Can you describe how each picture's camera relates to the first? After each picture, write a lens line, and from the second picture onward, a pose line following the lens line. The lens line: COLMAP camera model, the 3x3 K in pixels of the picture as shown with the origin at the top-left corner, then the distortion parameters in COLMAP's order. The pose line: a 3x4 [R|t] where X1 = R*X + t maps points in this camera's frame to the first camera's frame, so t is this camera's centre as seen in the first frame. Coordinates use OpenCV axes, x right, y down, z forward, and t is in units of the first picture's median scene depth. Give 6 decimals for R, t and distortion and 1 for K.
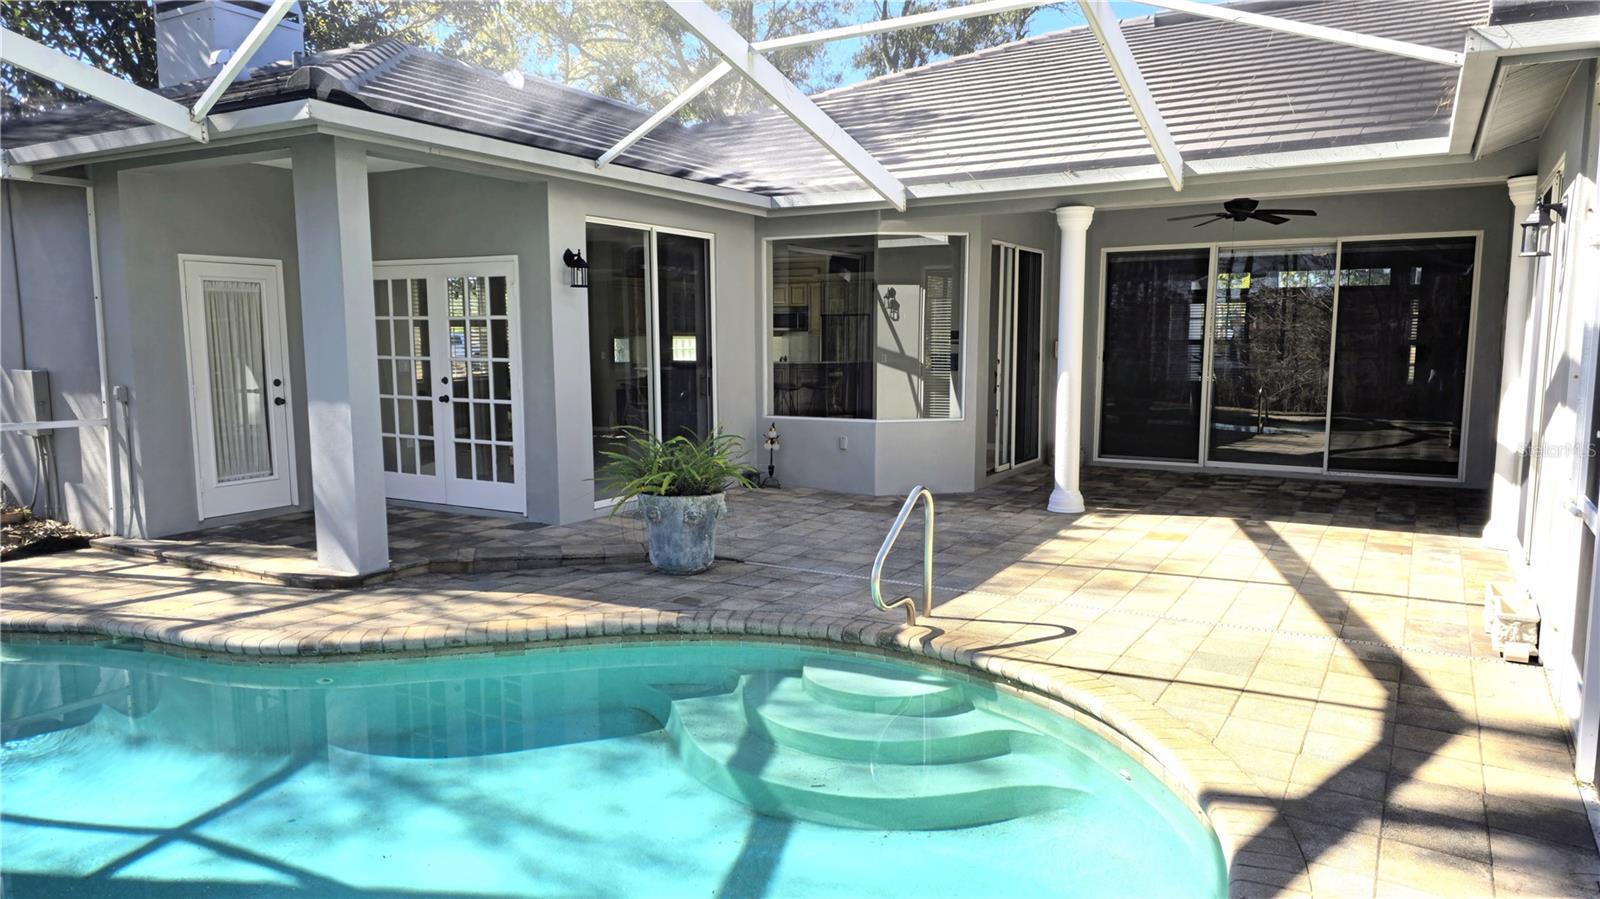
lens RADIAL K [[1046.9, 0, 800.0], [0, 1046.9, 449.5], [0, 0, 1]] dist [0.066454, -0.062375]
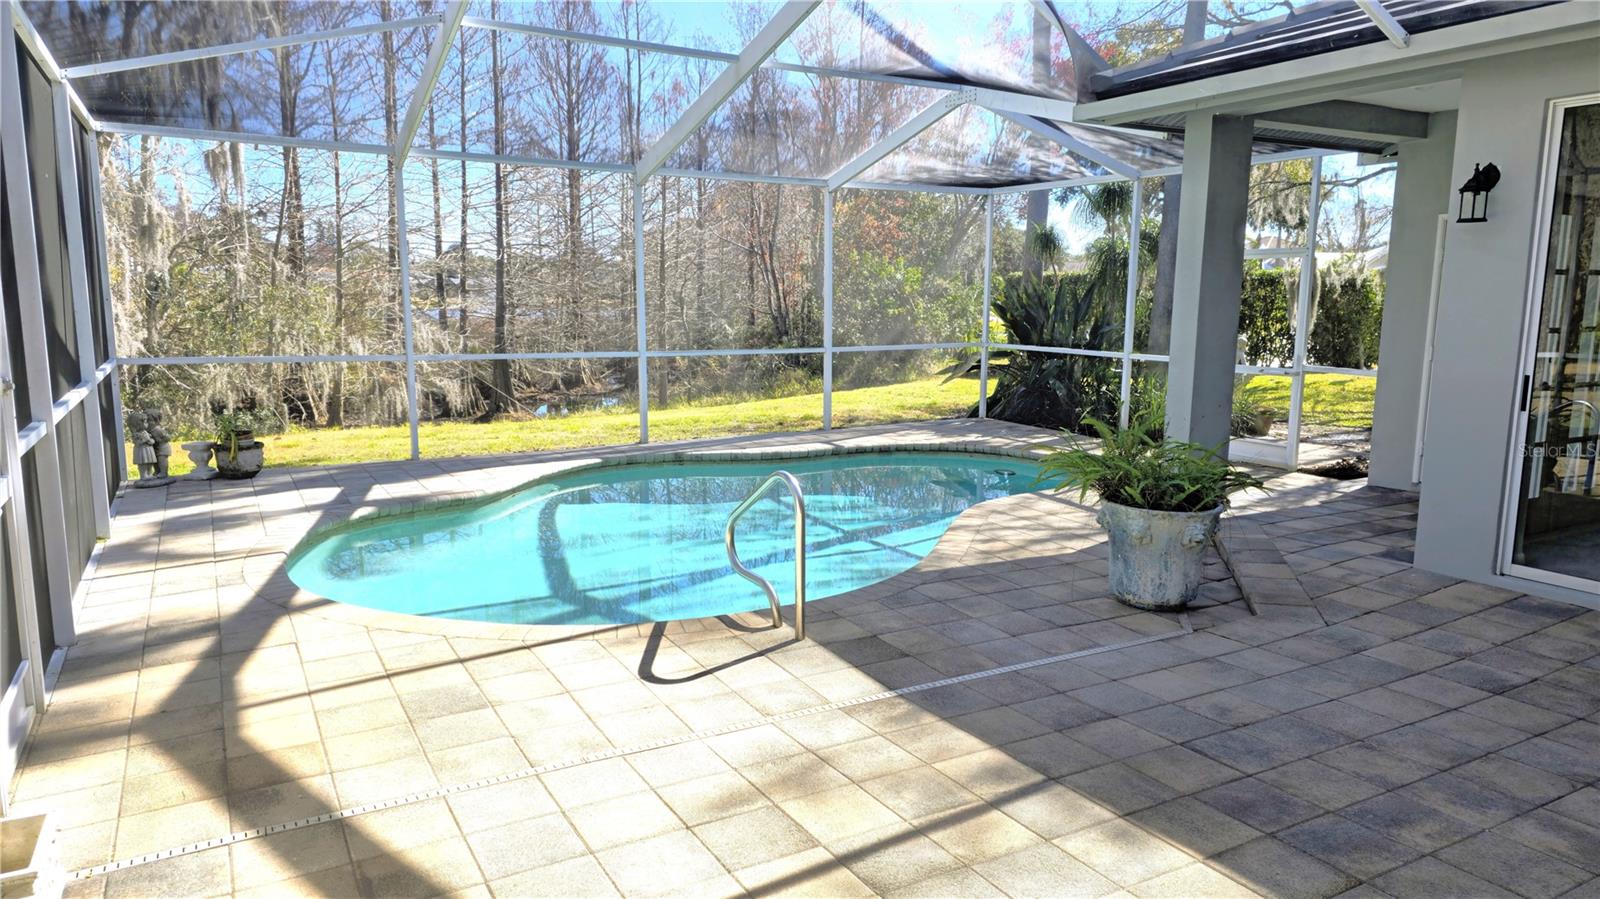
lens RADIAL K [[1046.9, 0, 800.0], [0, 1046.9, 449.5], [0, 0, 1]] dist [0.066454, -0.062375]
pose [[-0.495246, 0.127744, -0.859310, 0.882831], [-0.108890, 0.972202, 0.207283, -0.166829], [0.861902, 0.196227, -0.467569, 1.493575]]
